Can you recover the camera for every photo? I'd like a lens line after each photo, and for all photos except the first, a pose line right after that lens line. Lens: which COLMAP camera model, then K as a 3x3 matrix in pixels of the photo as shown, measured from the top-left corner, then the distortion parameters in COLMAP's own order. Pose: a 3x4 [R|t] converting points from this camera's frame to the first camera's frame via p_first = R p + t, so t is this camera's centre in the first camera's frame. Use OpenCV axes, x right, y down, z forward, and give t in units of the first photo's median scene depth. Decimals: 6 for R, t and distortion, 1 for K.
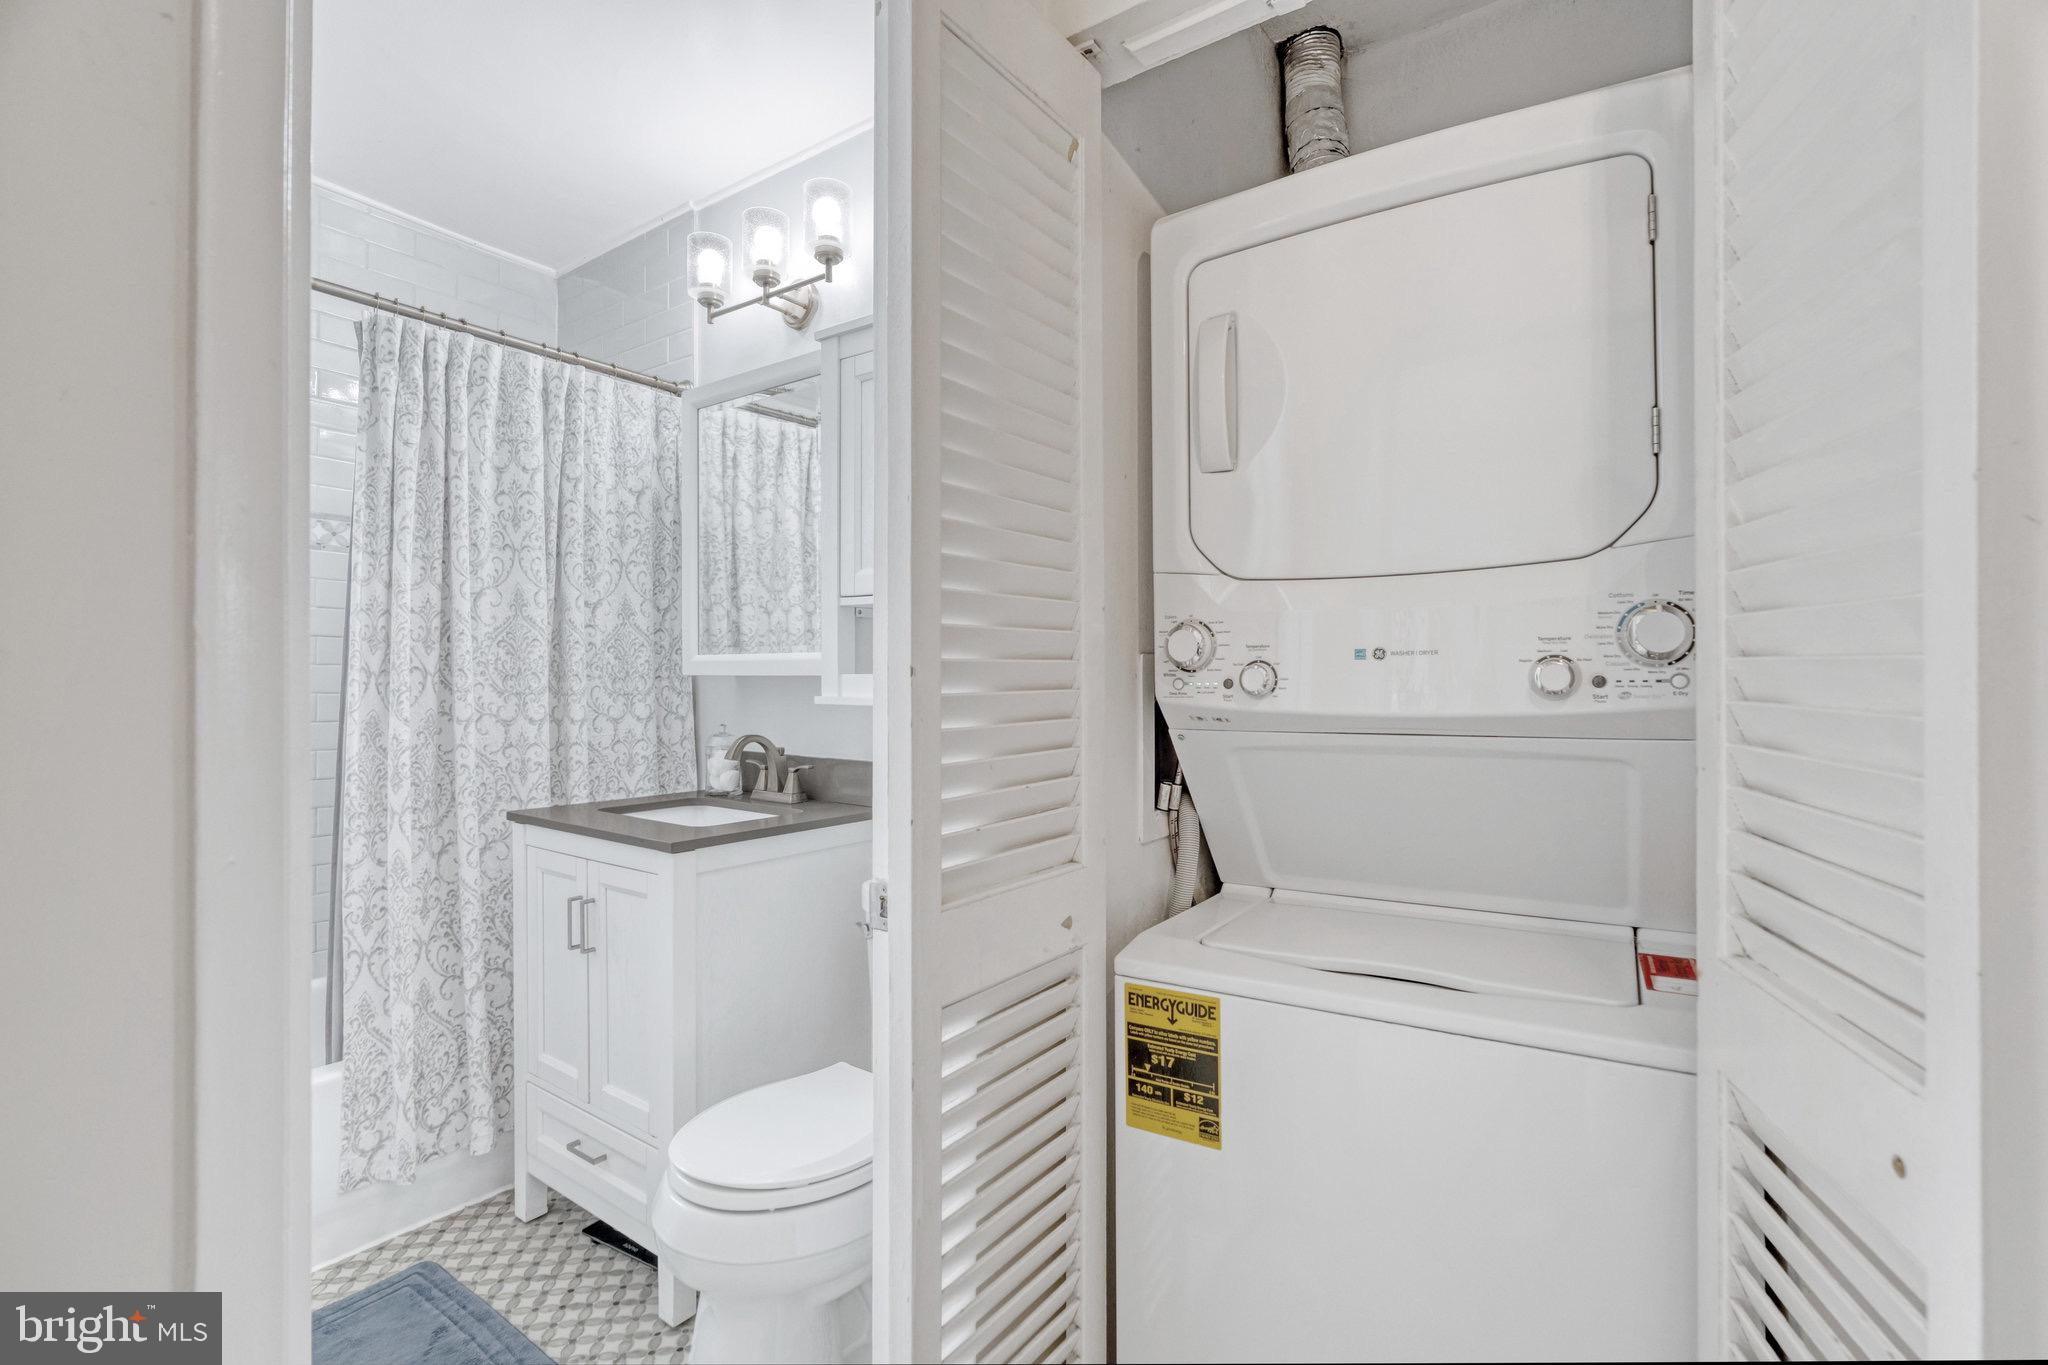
lens RADIAL K [[917.2, 0, 1029.9], [0, 917.2, 704.3], [0, 0, 1]] dist [-0.001499, 0.000424]
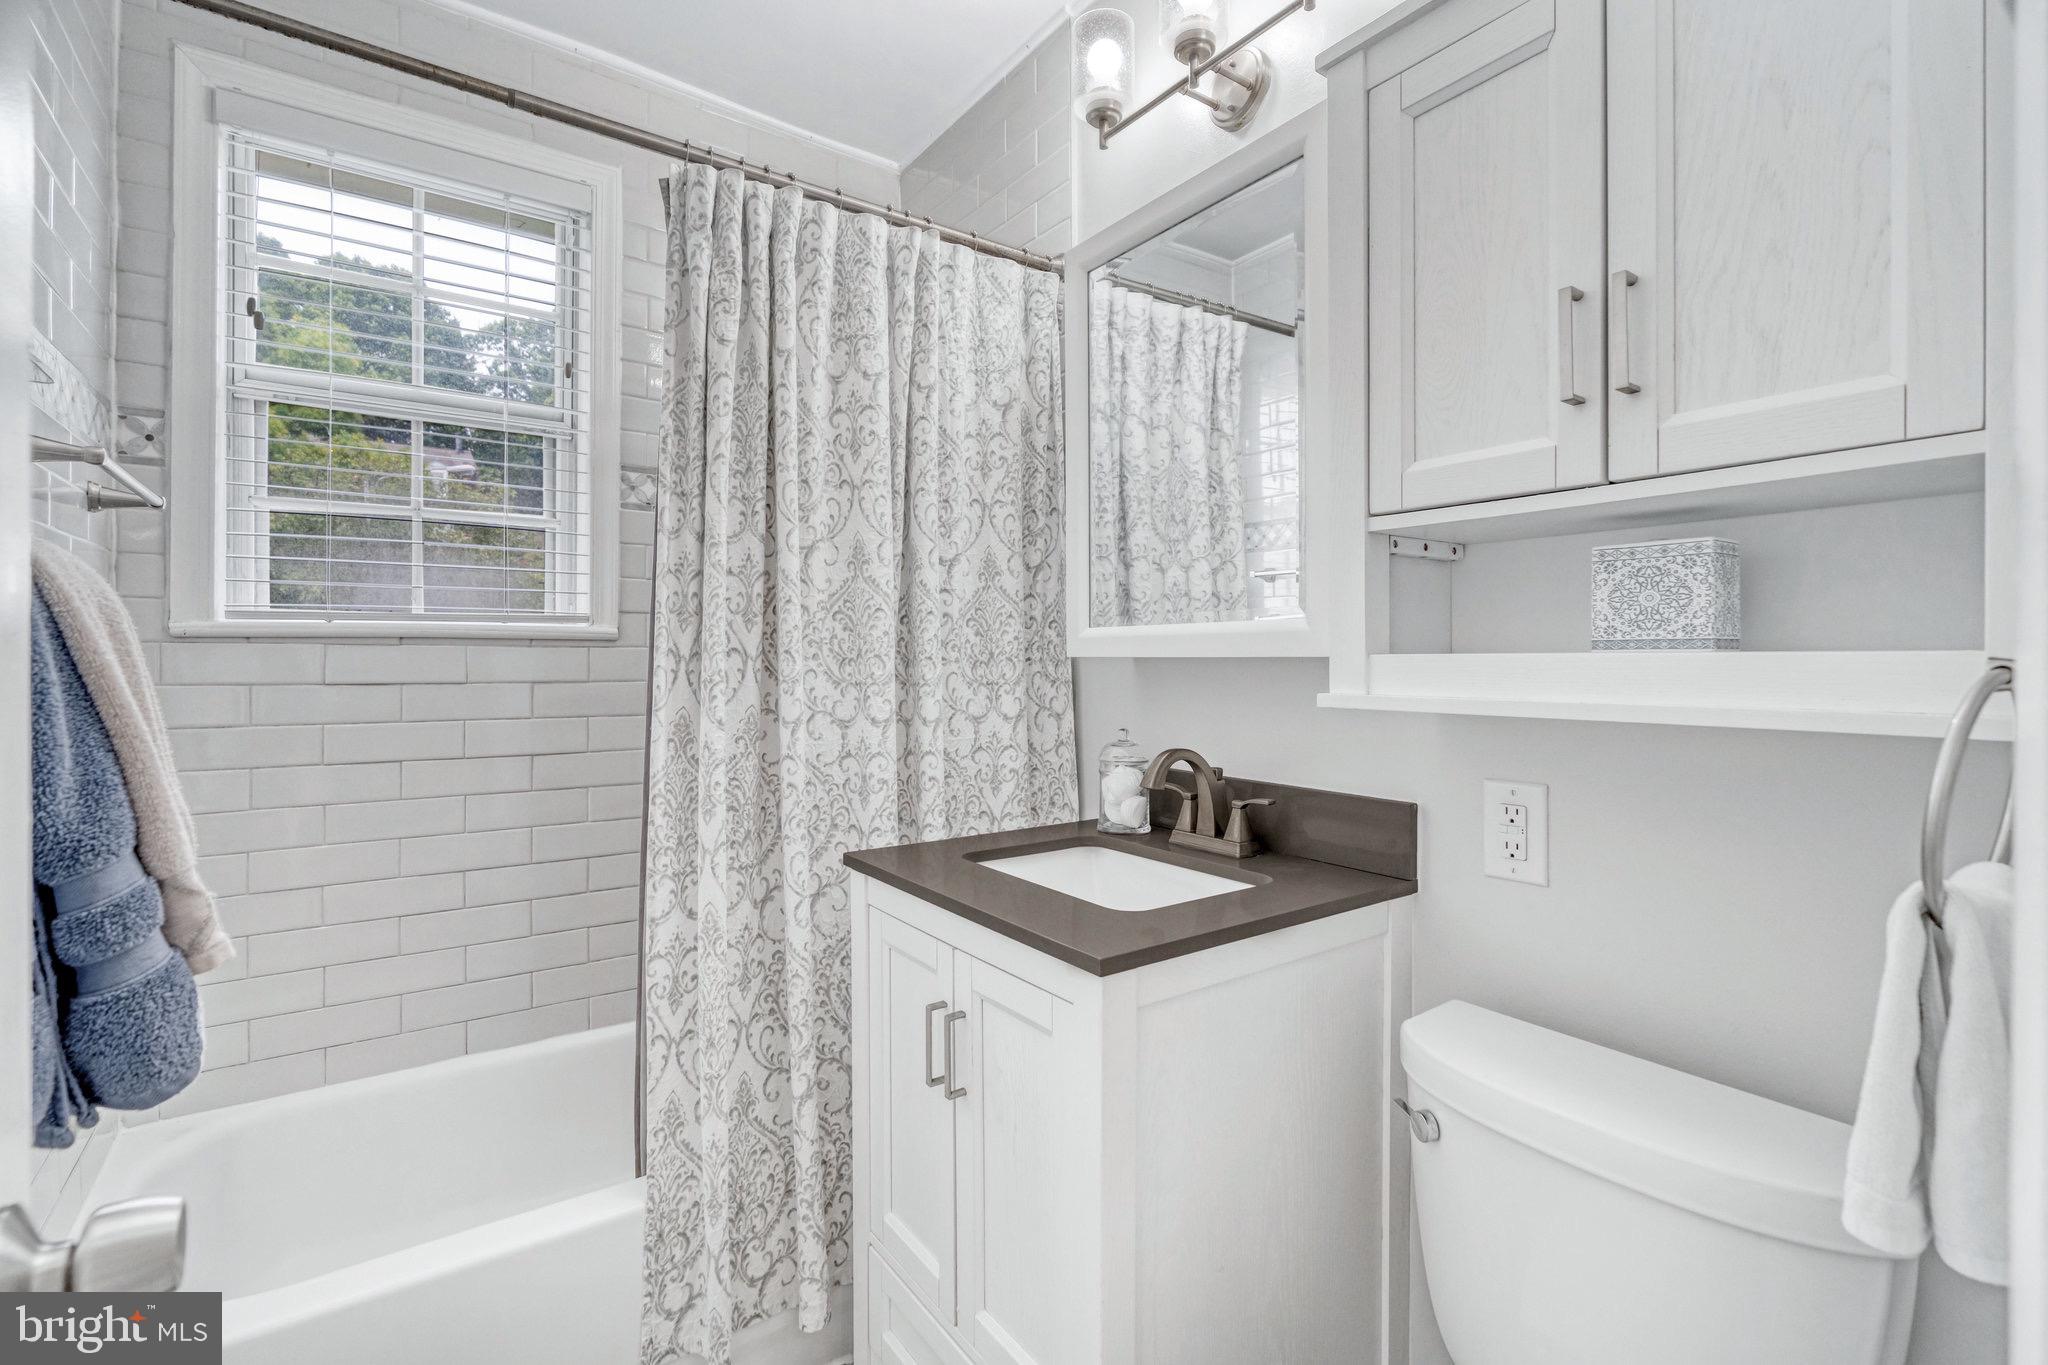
lens RADIAL K [[917.2, 0, 1029.9], [0, 917.2, 704.3], [0, 0, 1]] dist [-0.001499, 0.000424]
pose [[0.947417, 0.010713, -0.319821, -0.200831], [-0.003722, 0.999741, 0.022461, -0.012705], [0.319979, -0.020089, 0.947212, 0.362722]]
